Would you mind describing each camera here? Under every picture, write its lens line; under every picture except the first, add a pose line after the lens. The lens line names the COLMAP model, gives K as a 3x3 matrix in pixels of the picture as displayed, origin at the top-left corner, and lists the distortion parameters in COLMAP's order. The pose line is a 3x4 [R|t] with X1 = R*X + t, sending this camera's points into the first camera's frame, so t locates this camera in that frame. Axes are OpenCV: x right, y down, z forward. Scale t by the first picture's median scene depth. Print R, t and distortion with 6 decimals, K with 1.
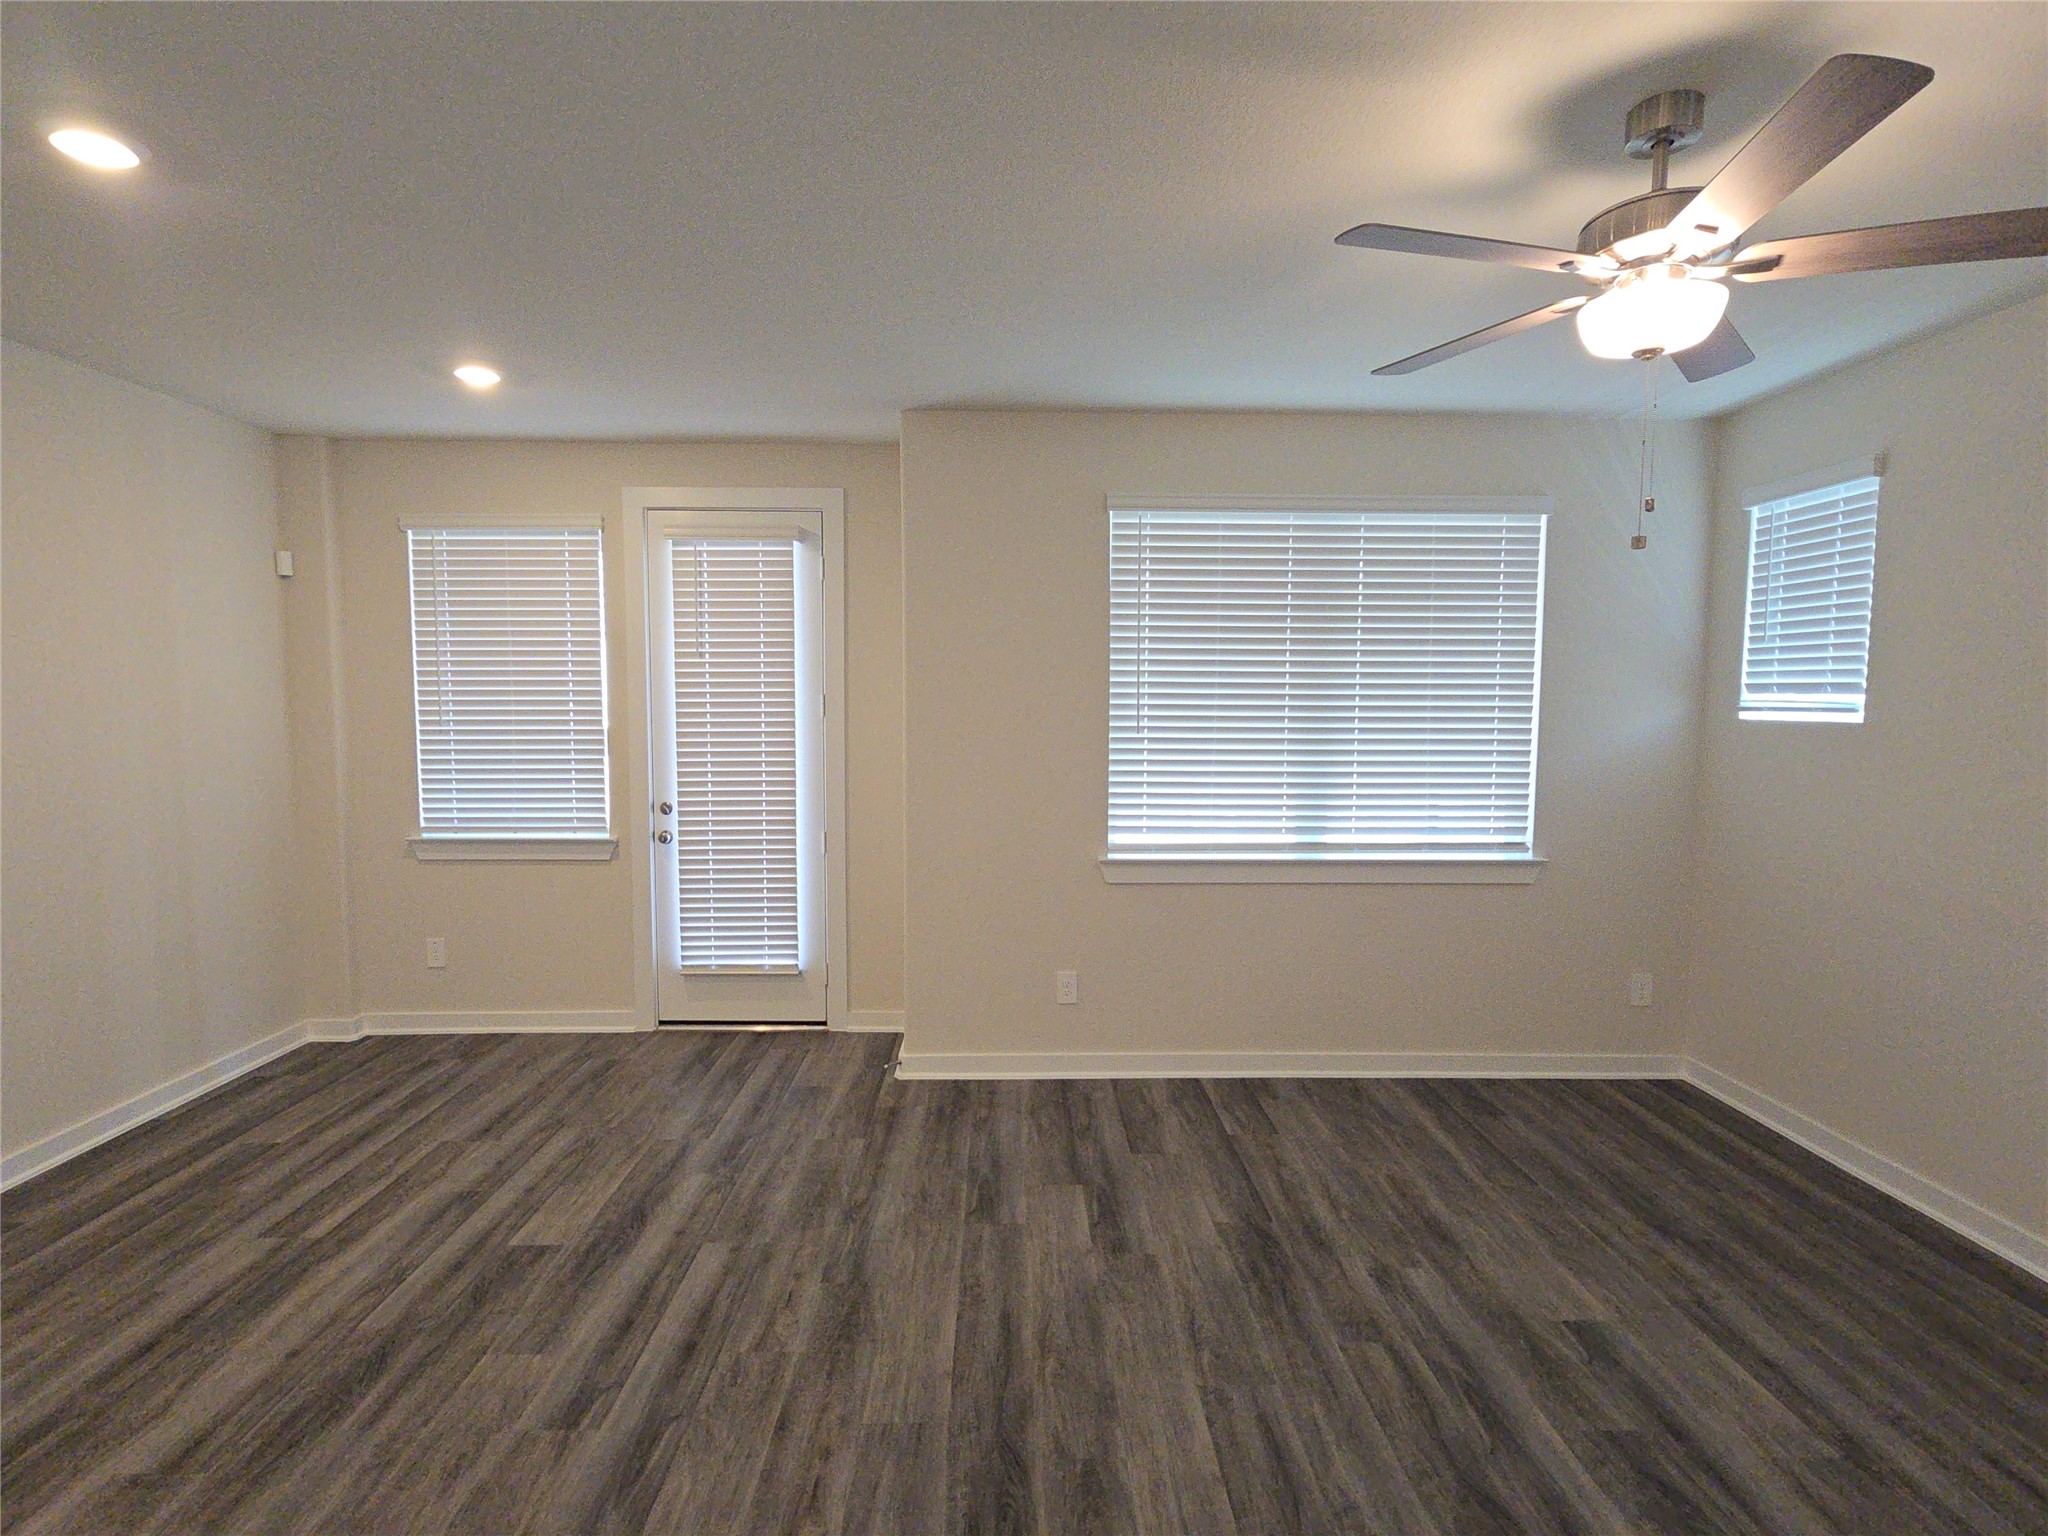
lens RADIAL K [[1029.9, 0, 1015.5], [0, 1029.9, 785.9], [0, 0, 1]] dist [0.000904, -0.000176]
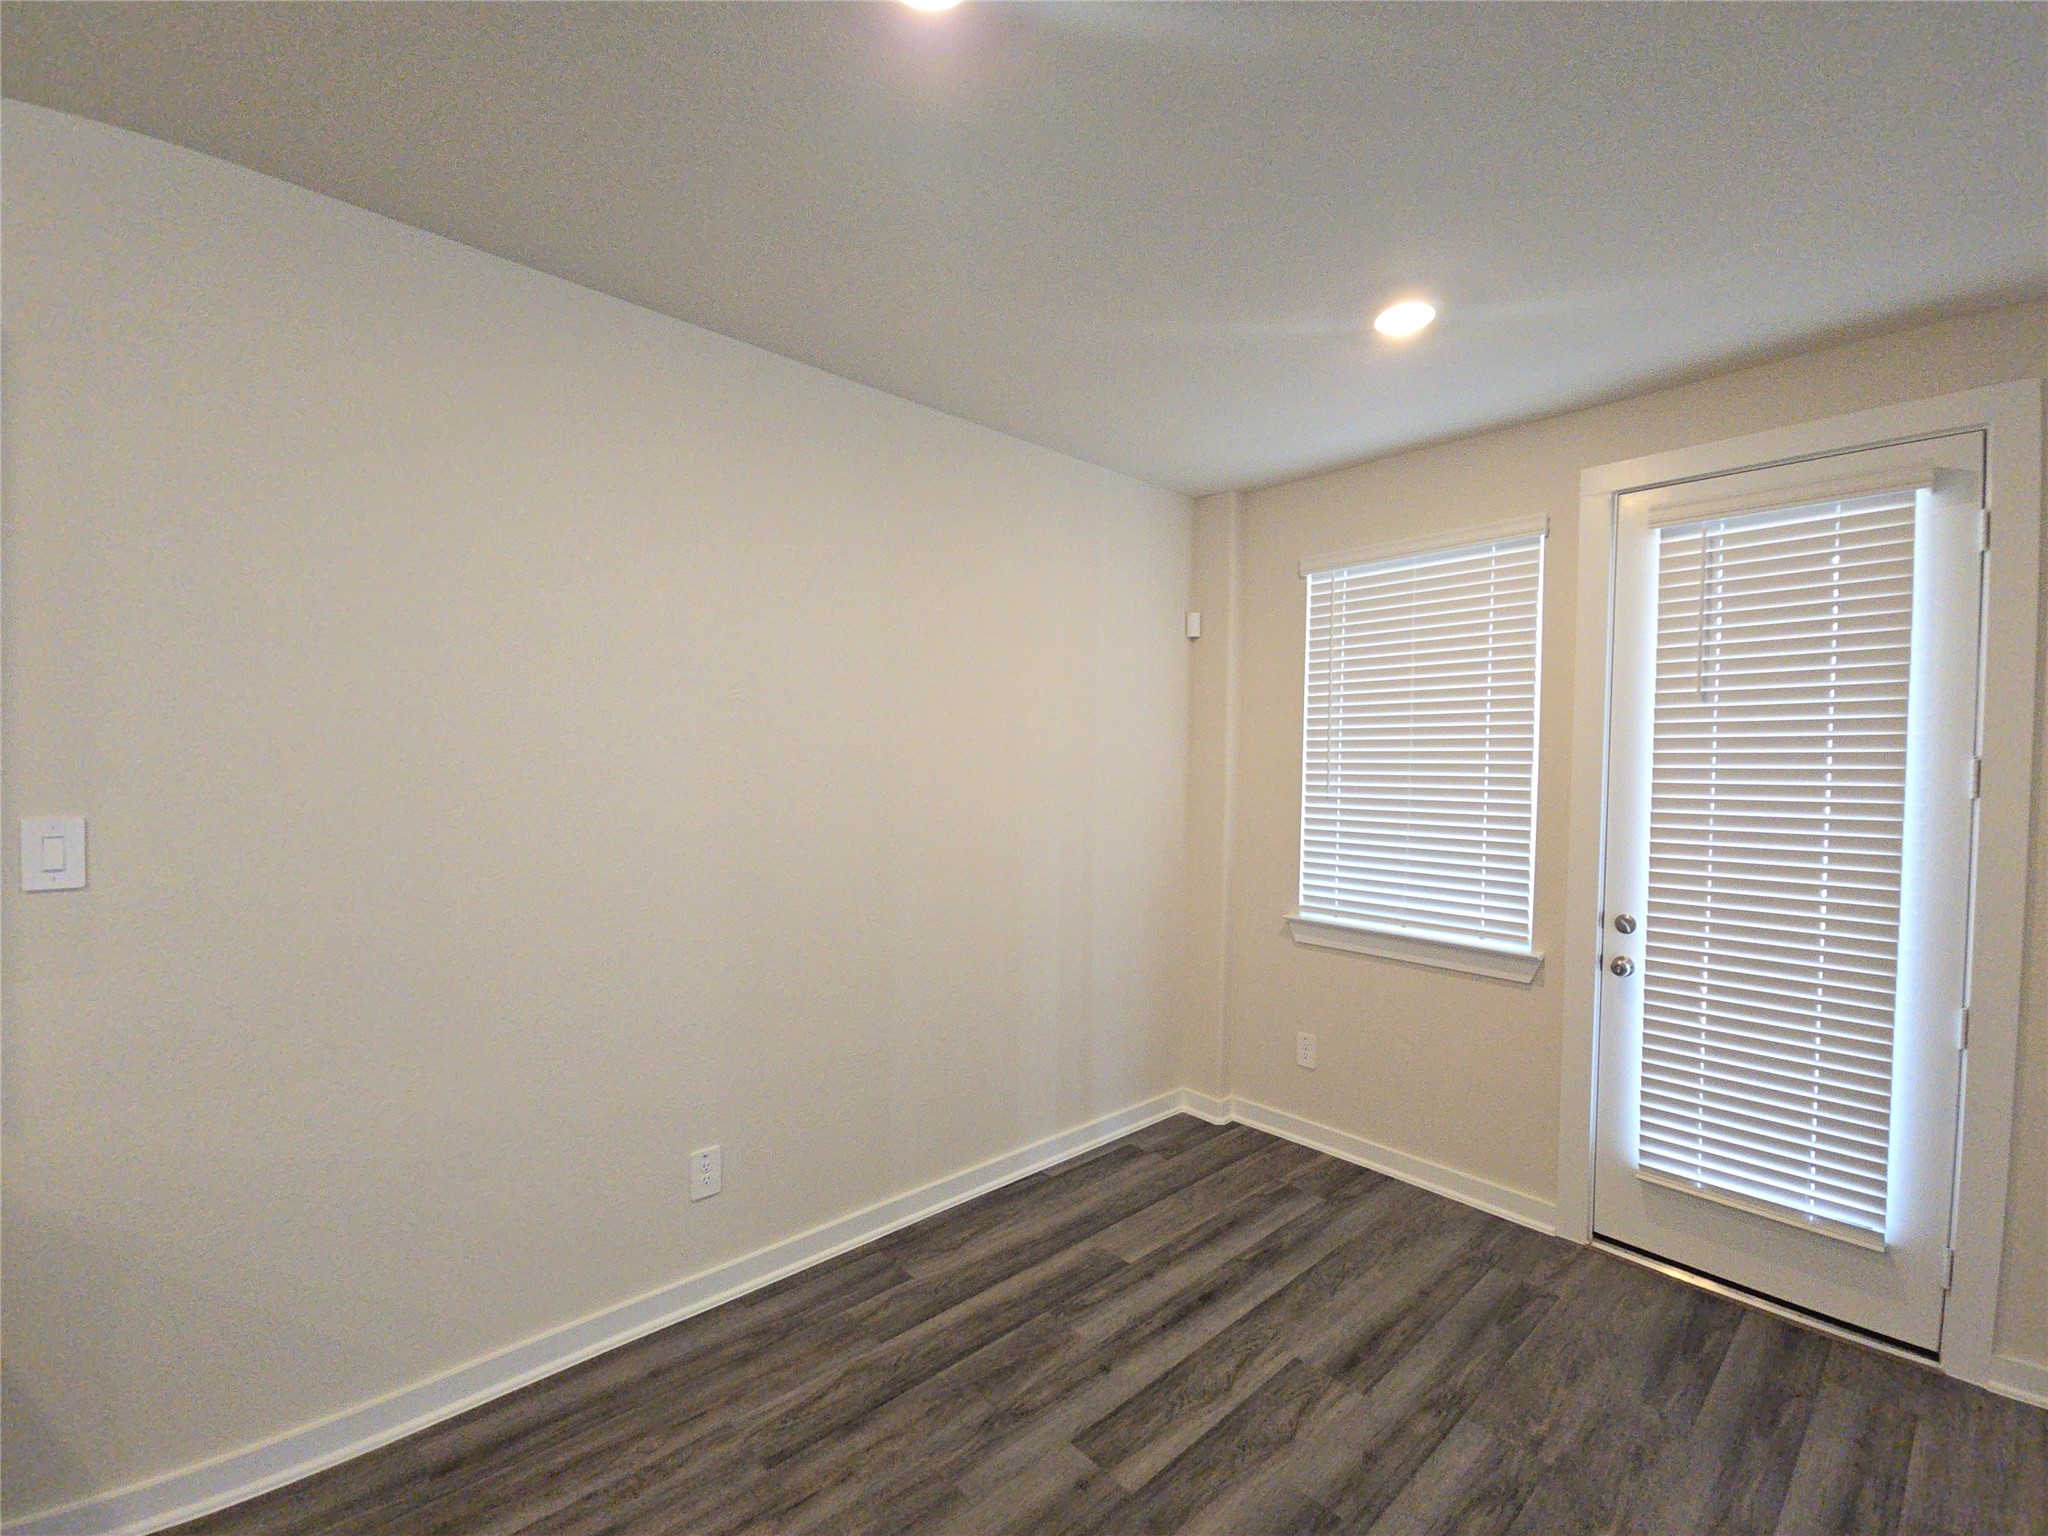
lens RADIAL K [[883.5, 0, 1028.8], [0, 883.5, 781.9], [0, 0, 1]] dist [-0.001113, -0.000625]
pose [[0.671393, 0.025259, -0.740671, -0.199812], [-0.073785, 0.996732, -0.032891, -0.027095], [0.737420, 0.076733, 0.671062, 0.356845]]
